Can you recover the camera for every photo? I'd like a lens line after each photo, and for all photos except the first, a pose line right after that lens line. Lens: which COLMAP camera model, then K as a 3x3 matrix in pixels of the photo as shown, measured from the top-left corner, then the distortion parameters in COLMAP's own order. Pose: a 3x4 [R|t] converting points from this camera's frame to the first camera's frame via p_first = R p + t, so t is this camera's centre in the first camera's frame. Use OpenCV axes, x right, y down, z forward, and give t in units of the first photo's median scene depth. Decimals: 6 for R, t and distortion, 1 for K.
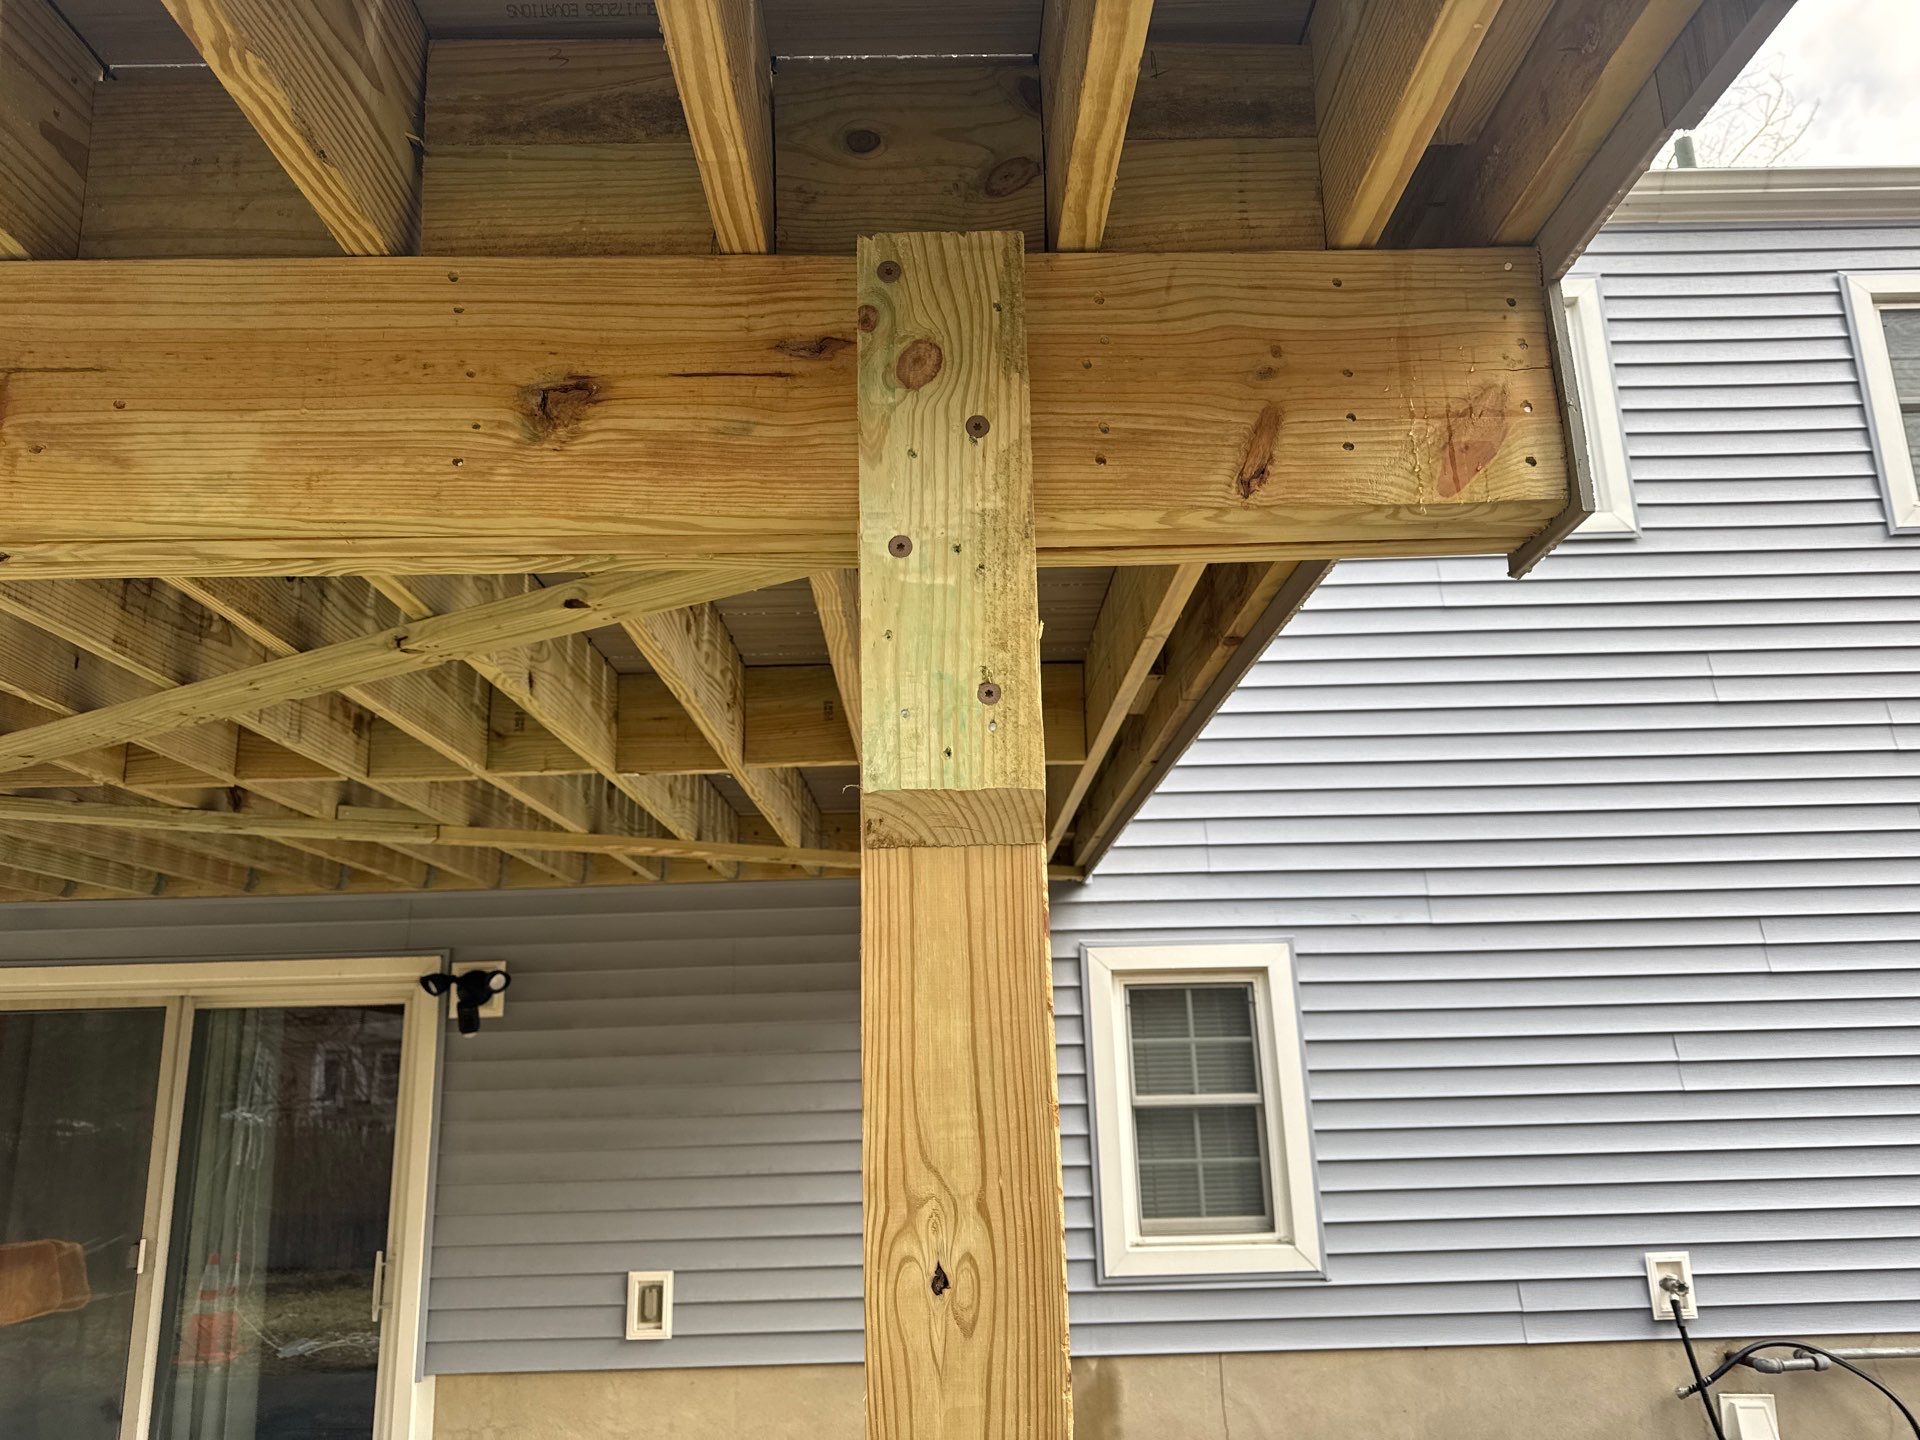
lens RADIAL K [[1352.5, 0, 949.6], [0, 1352.5, 726.9], [0, 0, 1]] dist [0.110917, -0.224591]
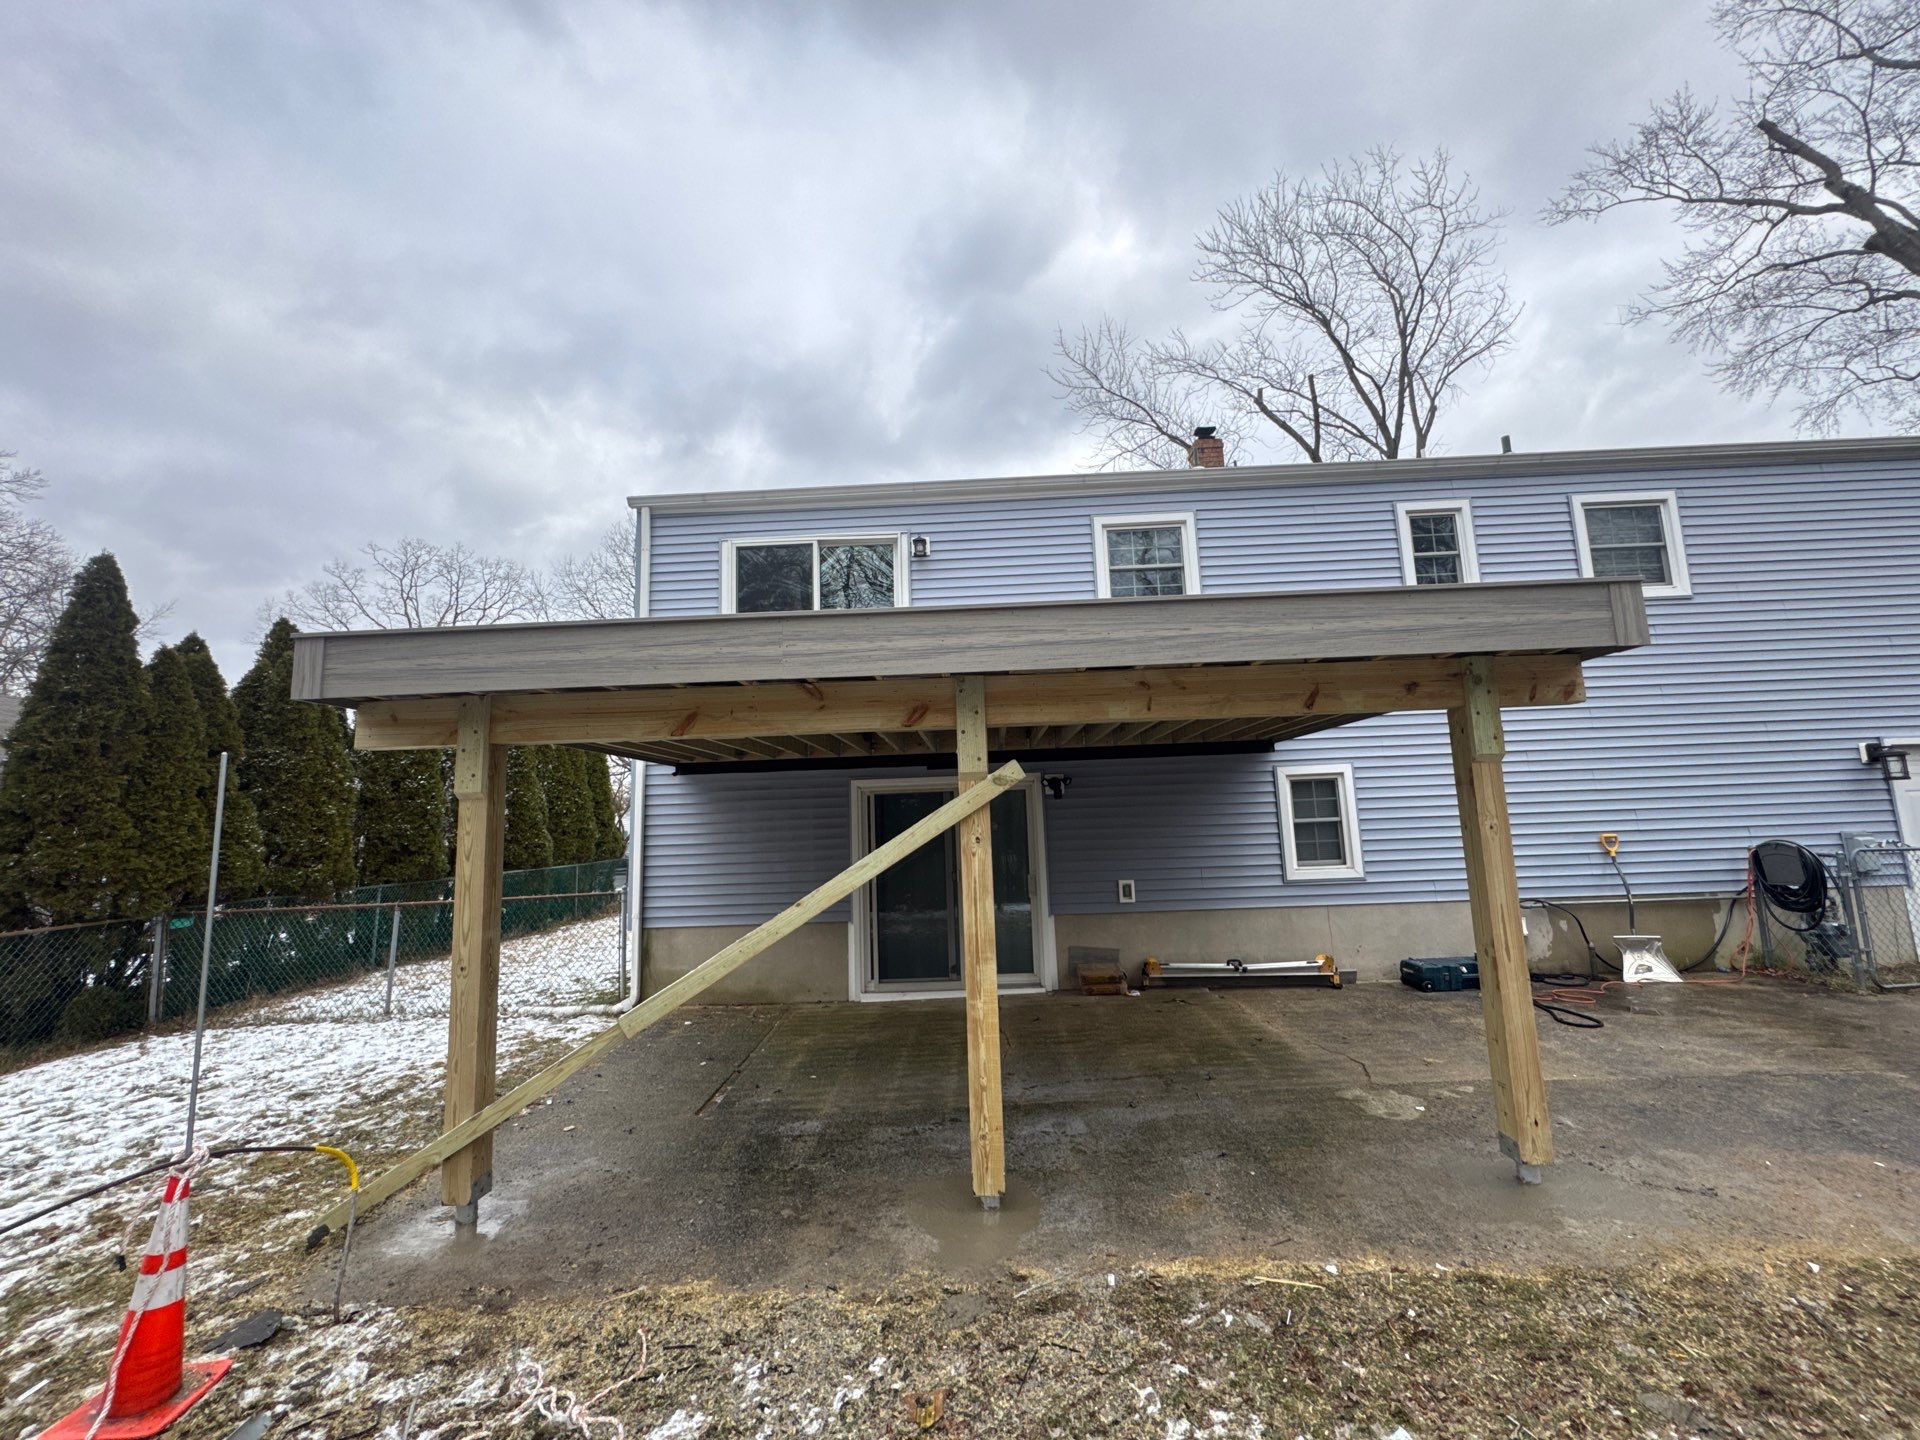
lens RADIAL K [[762.8, 0, 960.0], [0, 762.8, 720.0], [0, 0, 1]] dist [-0.003566, 0.000546]
pose [[0.999344, -0.016411, -0.032297, -0.500044], [0.019899, 0.993641, 0.110826, -0.117185], [0.030273, -0.111396, 0.993315, -0.548310]]
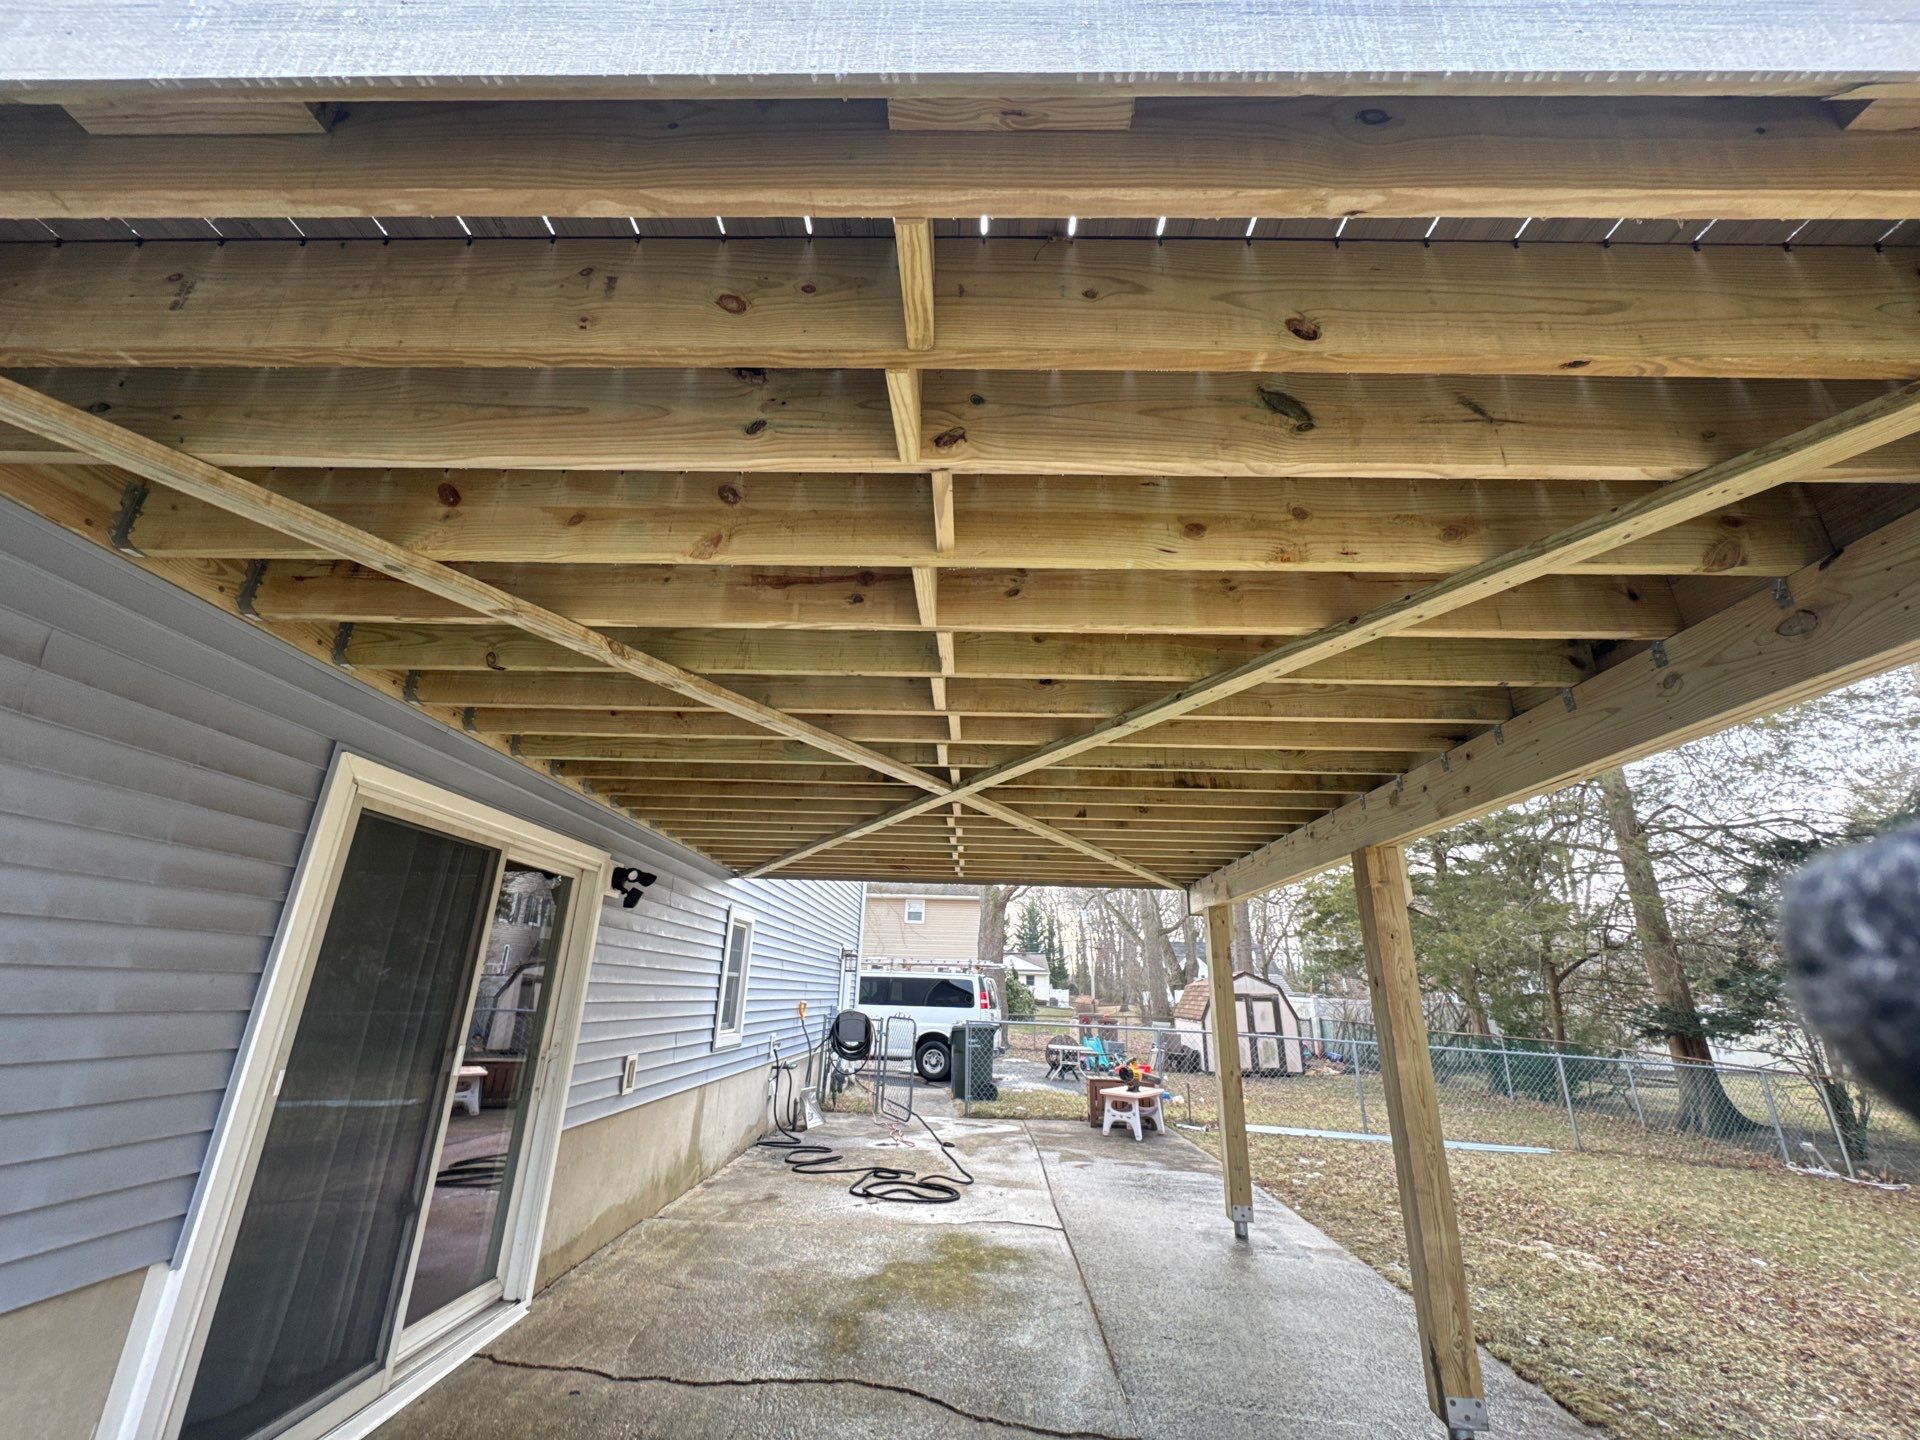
lens RADIAL K [[761.8, 0, 956.0], [0, 761.8, 725.4], [0, 0, 1]] dist [-0.000458, 0.000190]
pose [[0.026695, 0.357547, 0.933514, -1.260723], [-0.270128, 0.901685, -0.337631, 0.228513], [-0.962454, -0.243155, 0.120654, 0.572182]]
